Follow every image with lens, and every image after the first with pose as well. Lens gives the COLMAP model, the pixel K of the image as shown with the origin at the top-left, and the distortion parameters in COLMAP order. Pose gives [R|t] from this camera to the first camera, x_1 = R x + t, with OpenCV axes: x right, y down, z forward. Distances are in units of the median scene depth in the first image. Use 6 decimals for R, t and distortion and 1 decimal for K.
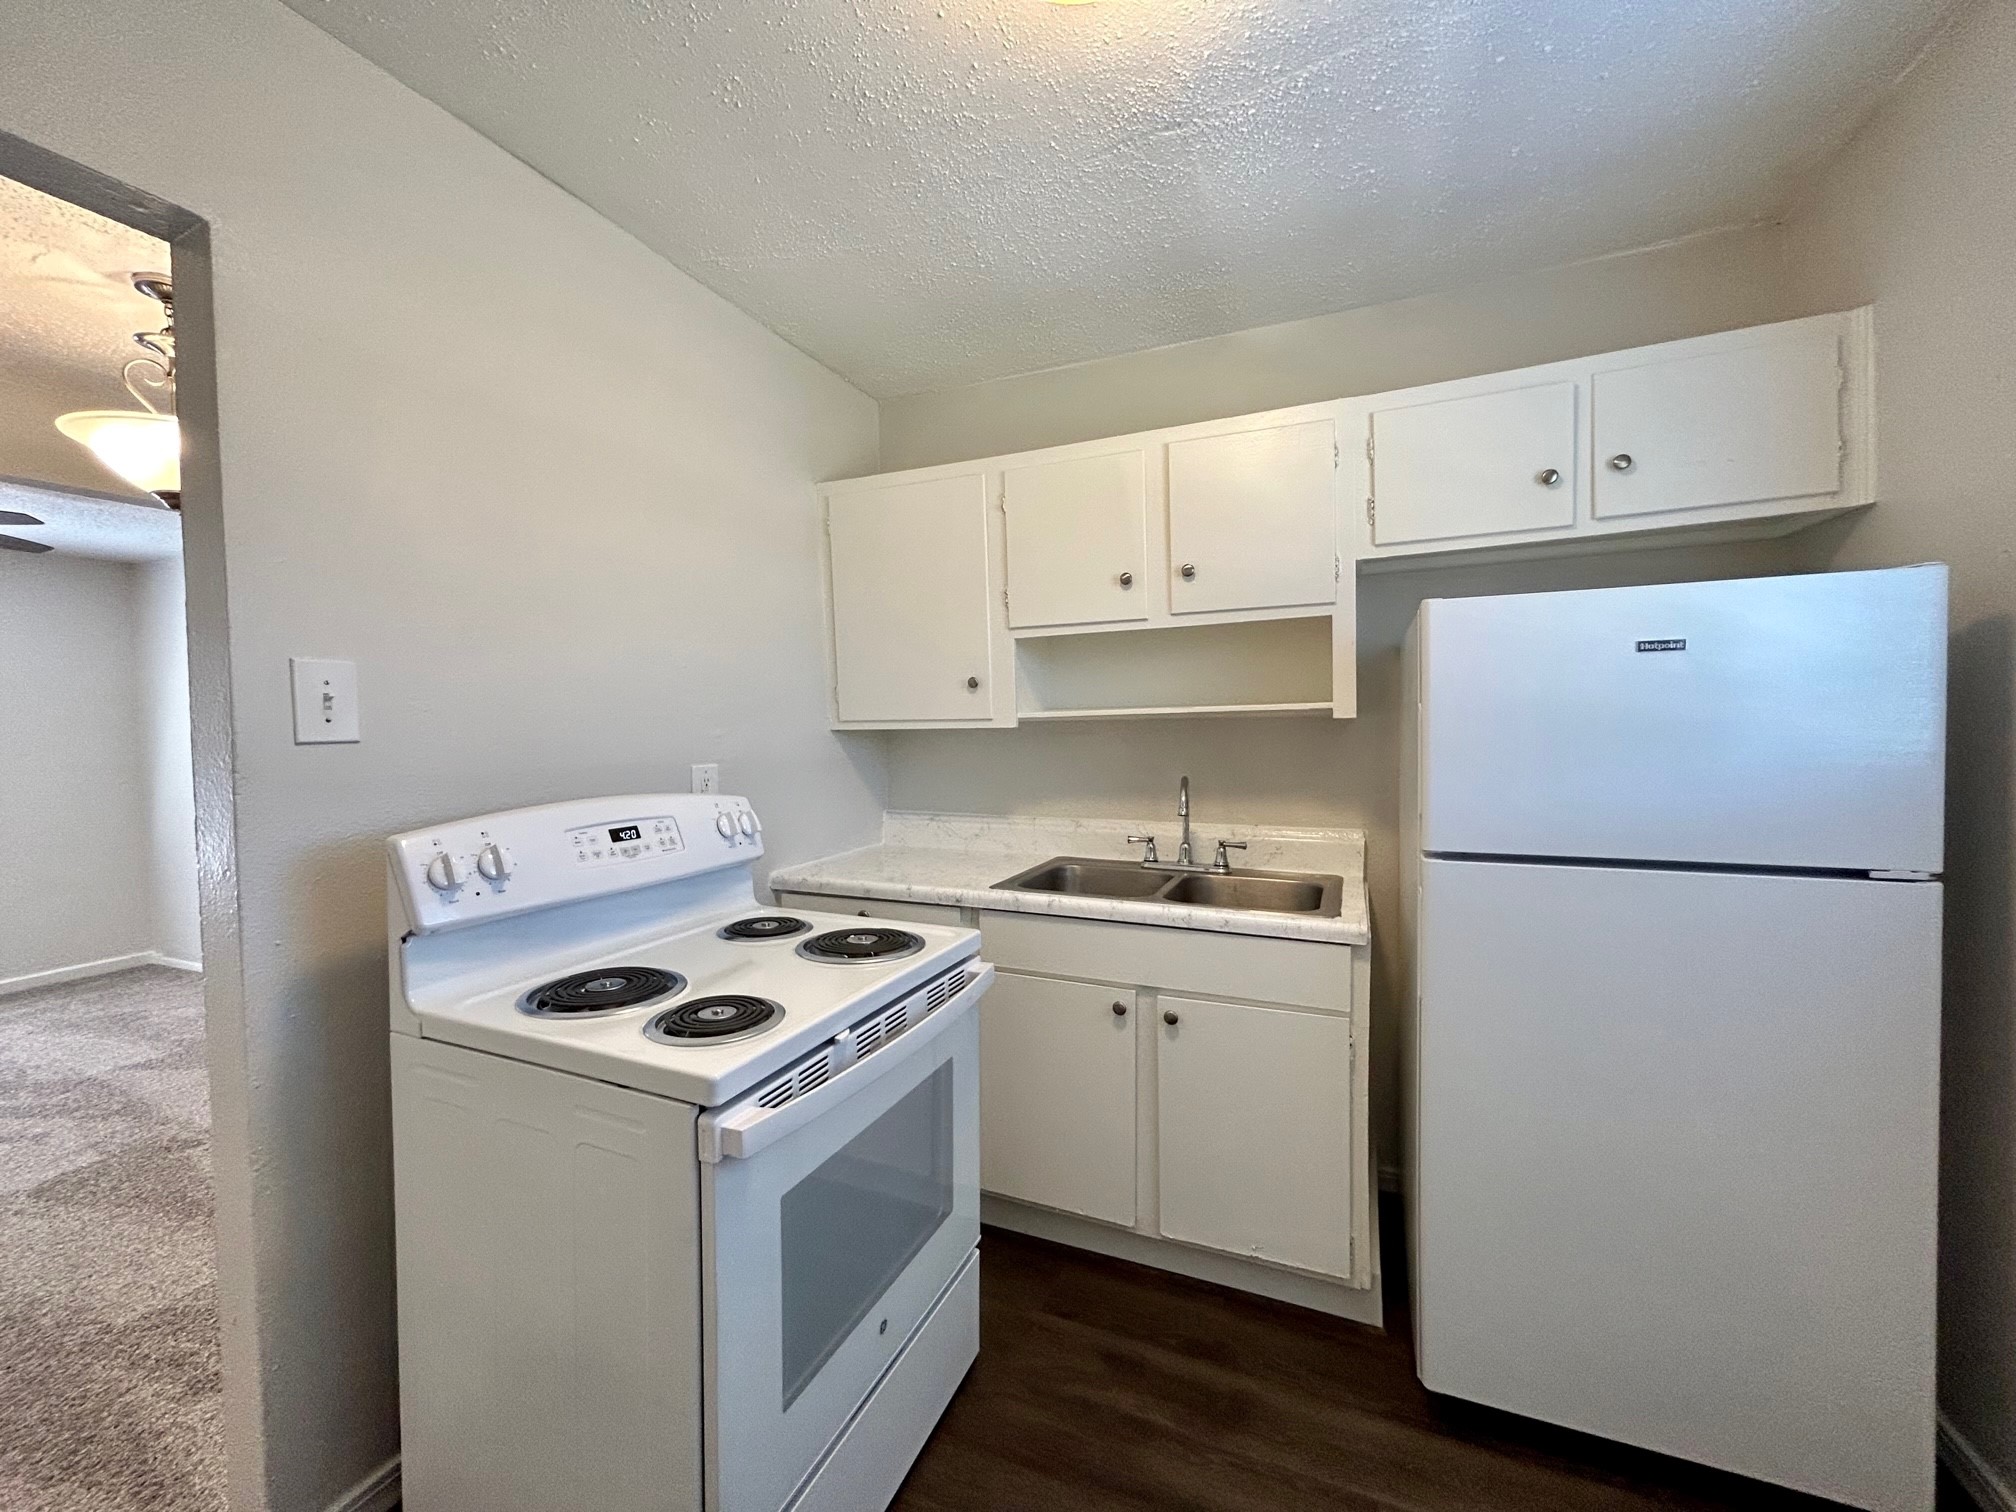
lens RADIAL K [[803.0, 0, 1002.3], [0, 803.0, 753.3], [0, 0, 1]] dist [-0.001294, -0.000315]
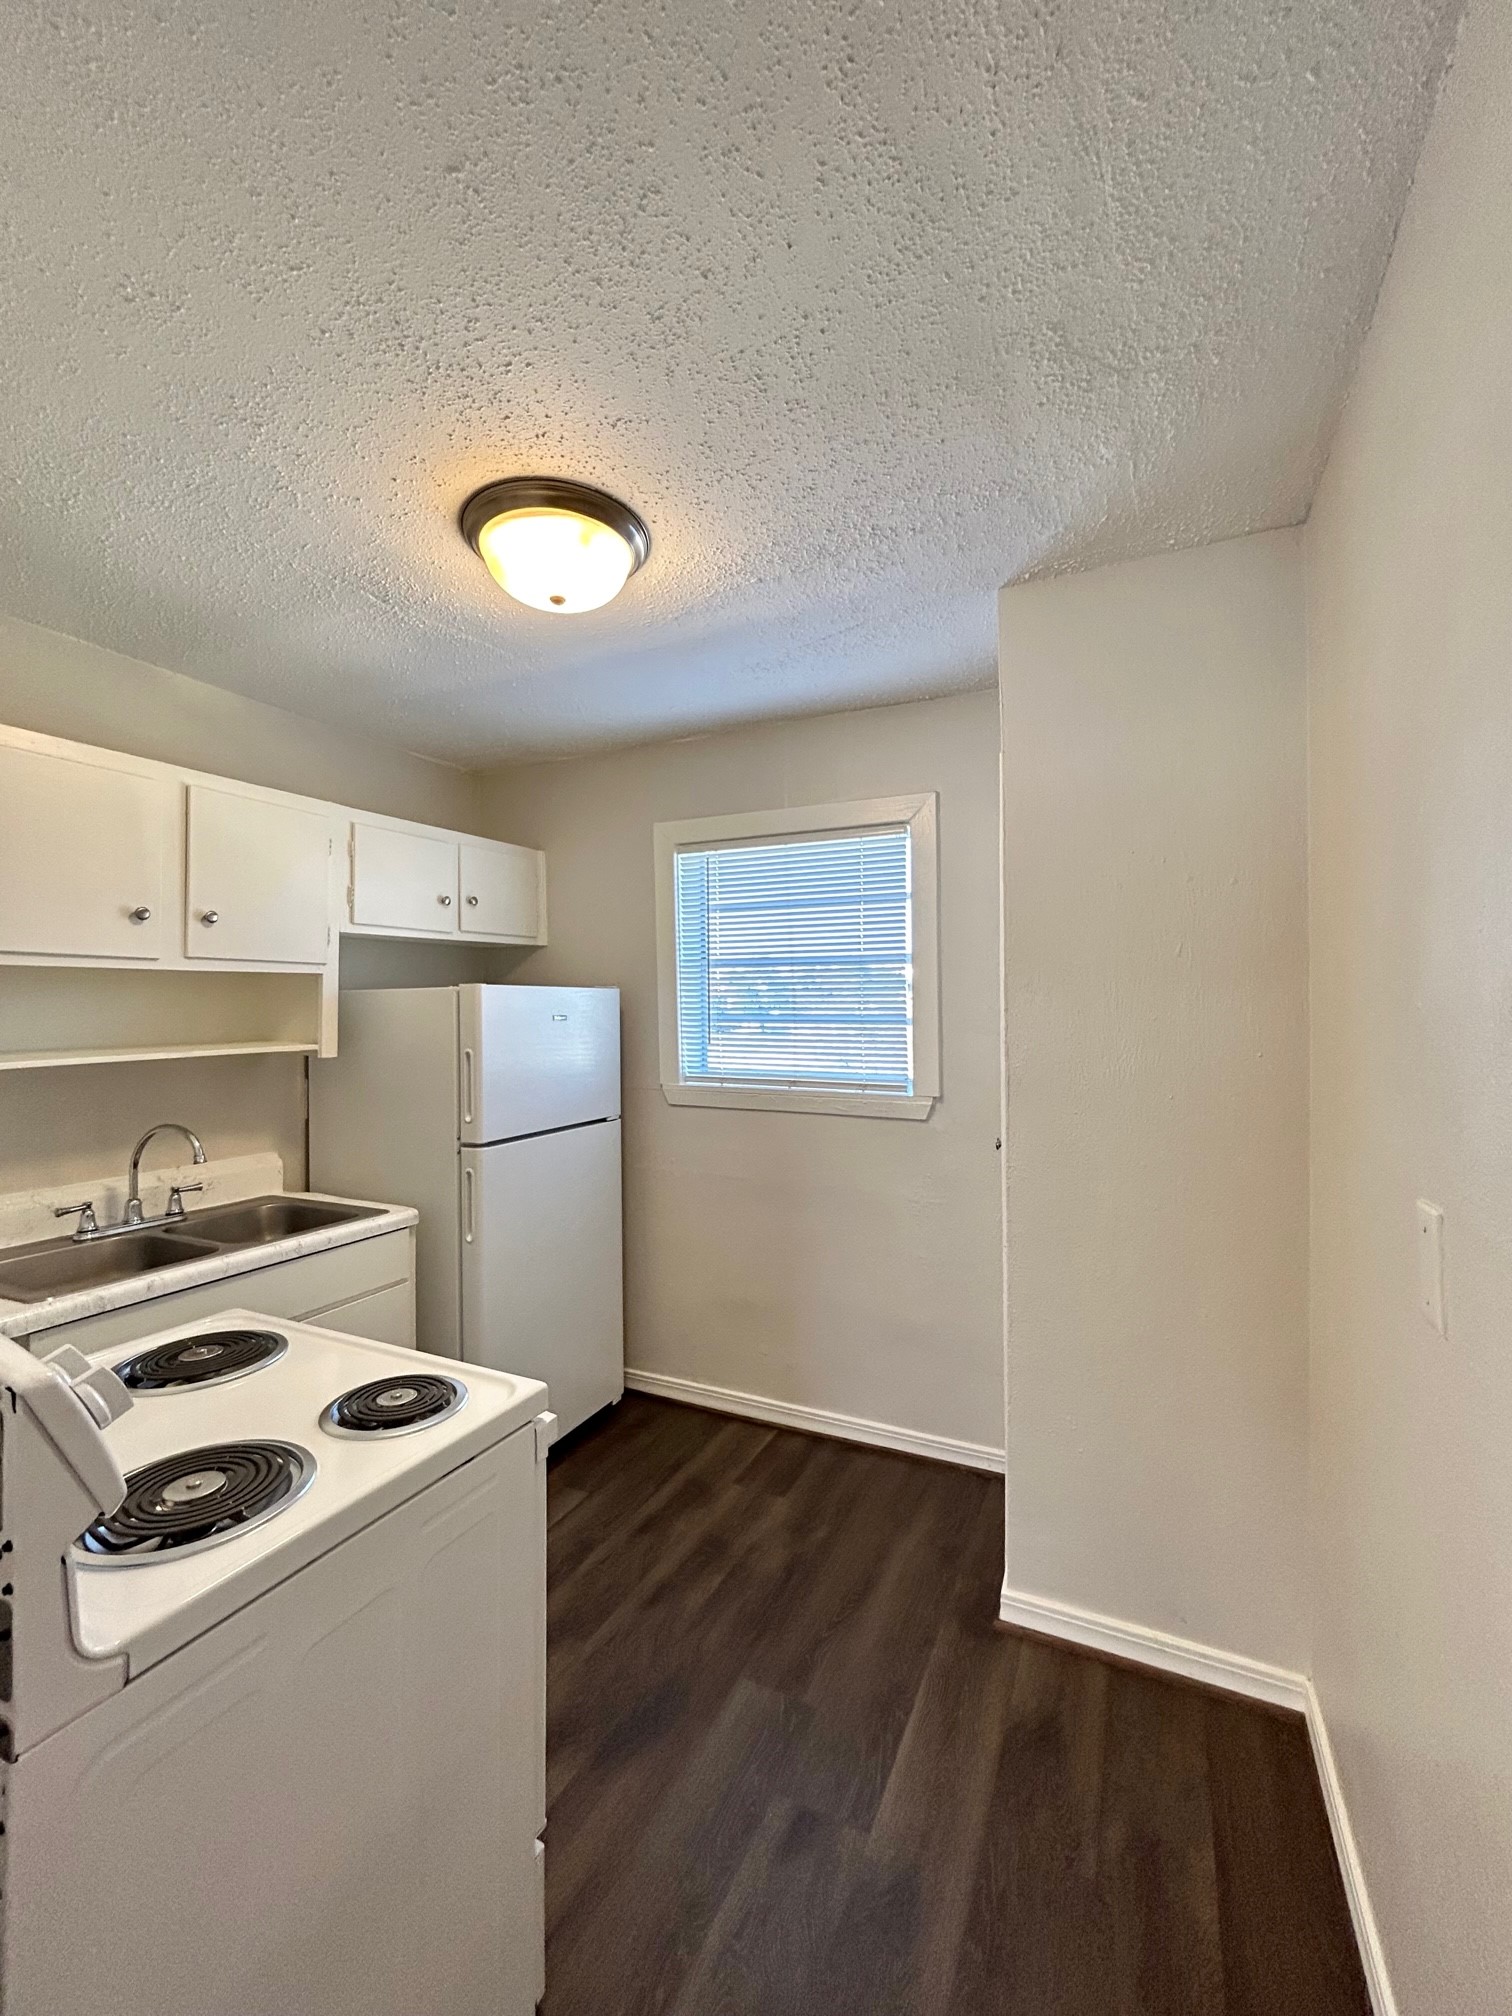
lens RADIAL K [[813.9, 0, 762.8], [0, 813.9, 1006.9], [0, 0, 1]] dist [0.001109, 0.000341]
pose [[0.033492, 0.016595, 0.999301, -0.786507], [0.039826, 0.999046, -0.017926, -0.071185], [-0.998645, 0.040398, 0.032800, 0.288096]]
